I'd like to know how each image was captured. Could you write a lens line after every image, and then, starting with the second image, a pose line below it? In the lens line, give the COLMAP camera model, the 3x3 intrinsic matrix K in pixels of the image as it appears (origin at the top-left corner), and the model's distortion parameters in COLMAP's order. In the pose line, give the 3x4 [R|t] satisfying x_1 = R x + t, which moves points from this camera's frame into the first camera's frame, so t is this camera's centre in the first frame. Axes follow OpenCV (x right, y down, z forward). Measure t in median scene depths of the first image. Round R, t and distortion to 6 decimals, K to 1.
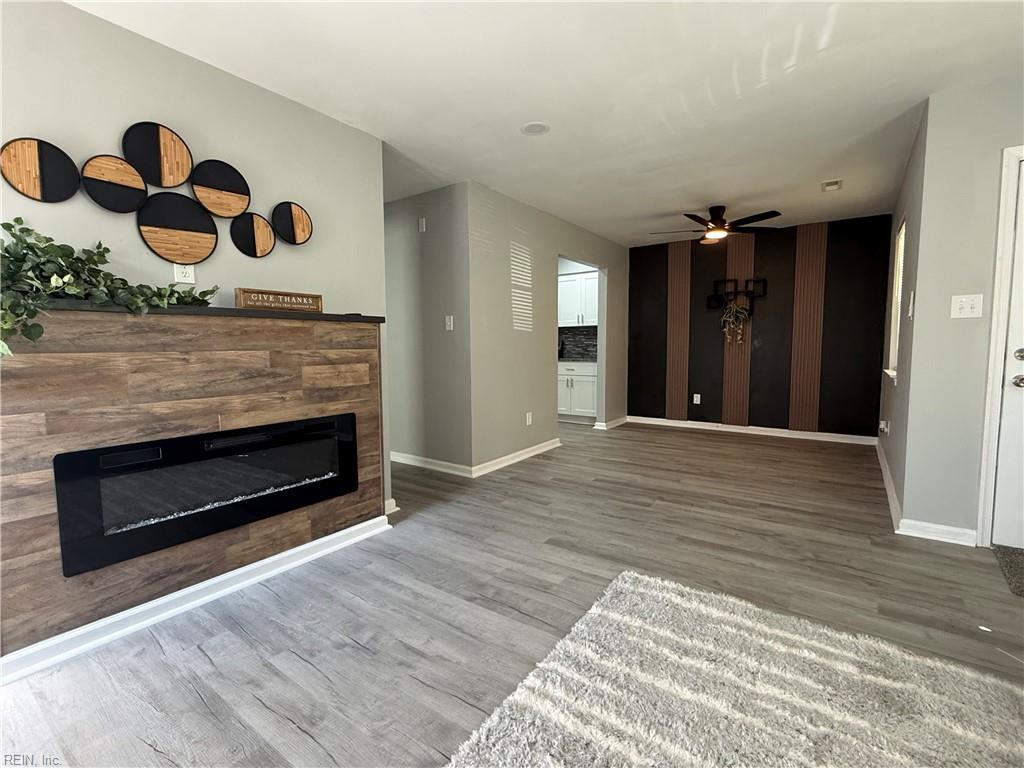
lens RADIAL K [[470.6, 0, 510.3], [0, 470.6, 384.2], [0, 0, 1]] dist [-0.000319, 0.001232]
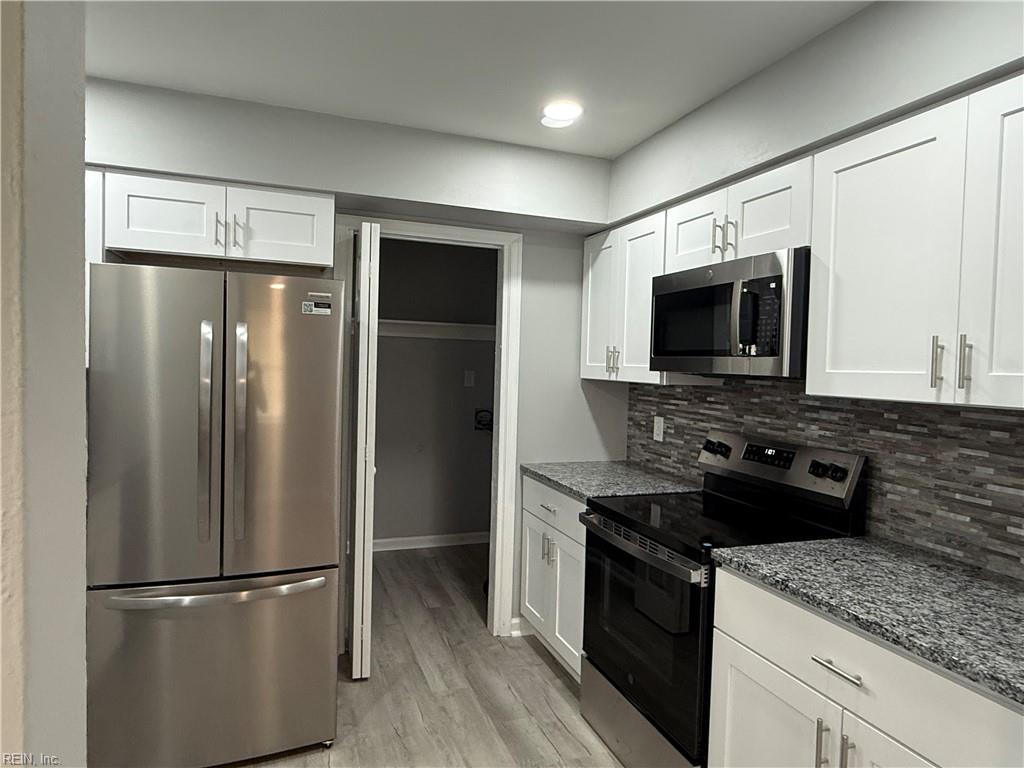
lens RADIAL K [[626.2, 0, 503.4], [0, 626.2, 381.3], [0, 0, 1]] dist [-0.000306, 0.001295]
pose [[0.823985, 0.052928, -0.564134, 0.383071], [-0.086065, 0.995766, -0.032283, -0.296058], [0.560037, 0.075152, 0.825052, 1.936979]]
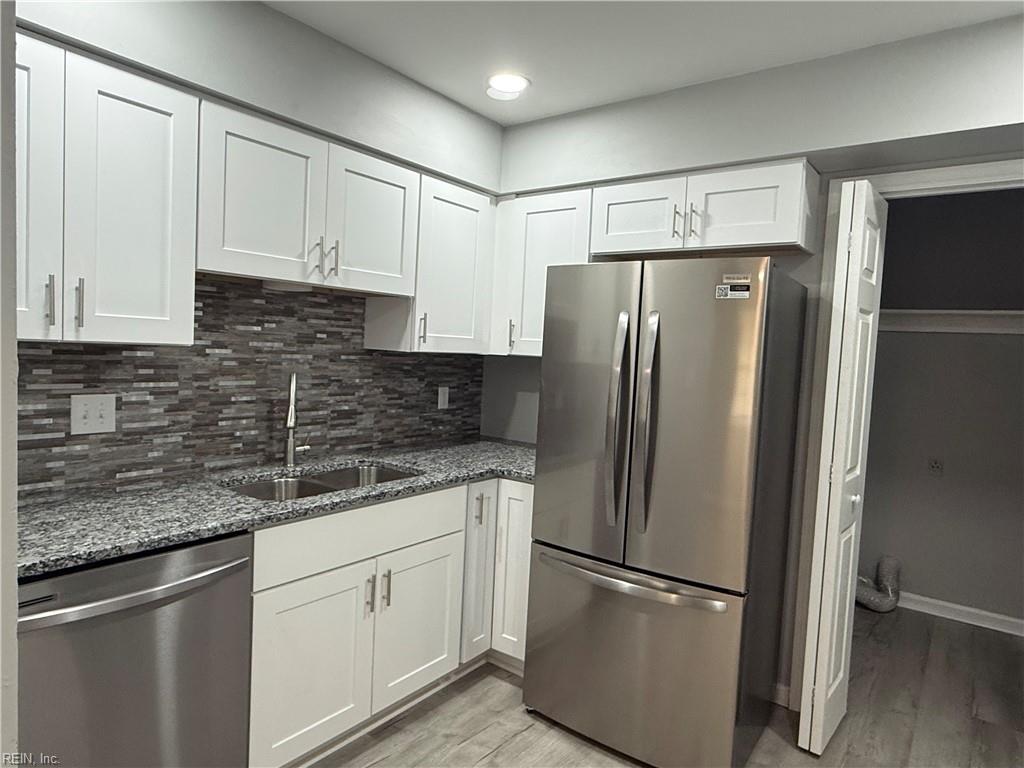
lens RADIAL K [[626.2, 0, 516.9], [0, 626.2, 388.1], [0, 0, 1]] dist [-0.000306, 0.001295]
pose [[-0.026238, 0.072392, -0.997031, 0.442636], [-0.131837, 0.988412, 0.075236, -0.311040], [0.990924, 0.133420, -0.016390, 2.278788]]
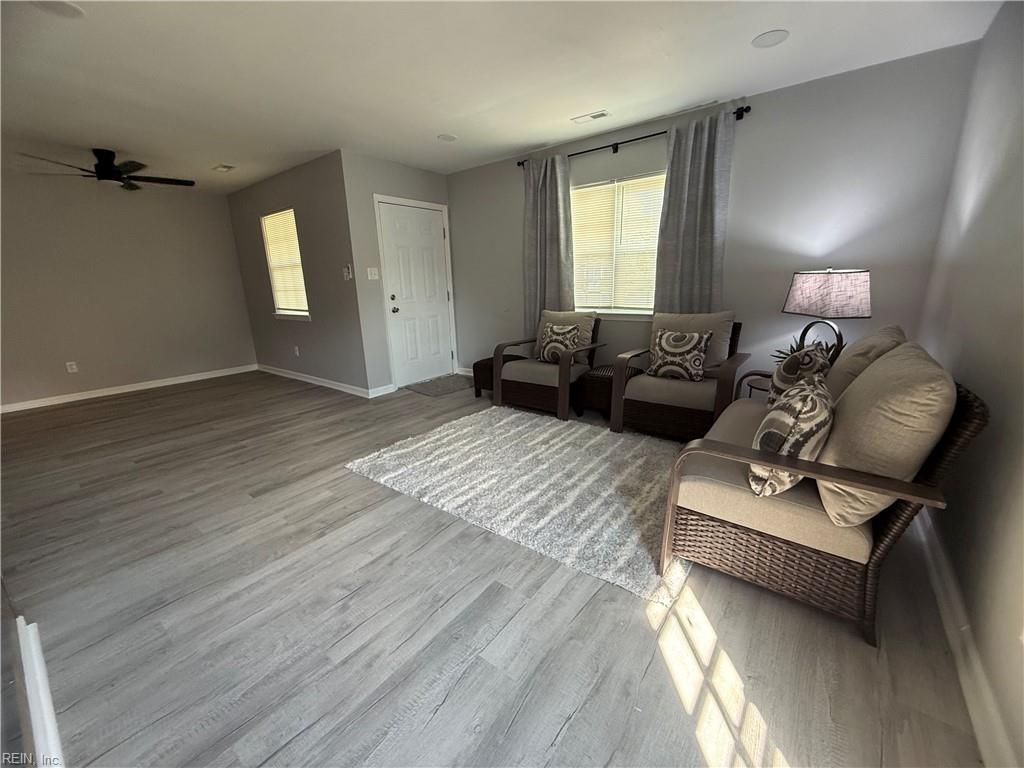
lens RADIAL K [[409.4, 0, 508.1], [0, 409.4, 381.7], [0, 0, 1]] dist [0.001513, -0.000766]
pose [[0.037034, -0.234977, 0.971295, -0.769769], [0.113953, 0.966615, 0.229500, -0.059003], [-0.992796, 0.102183, 0.062574, 0.378762]]
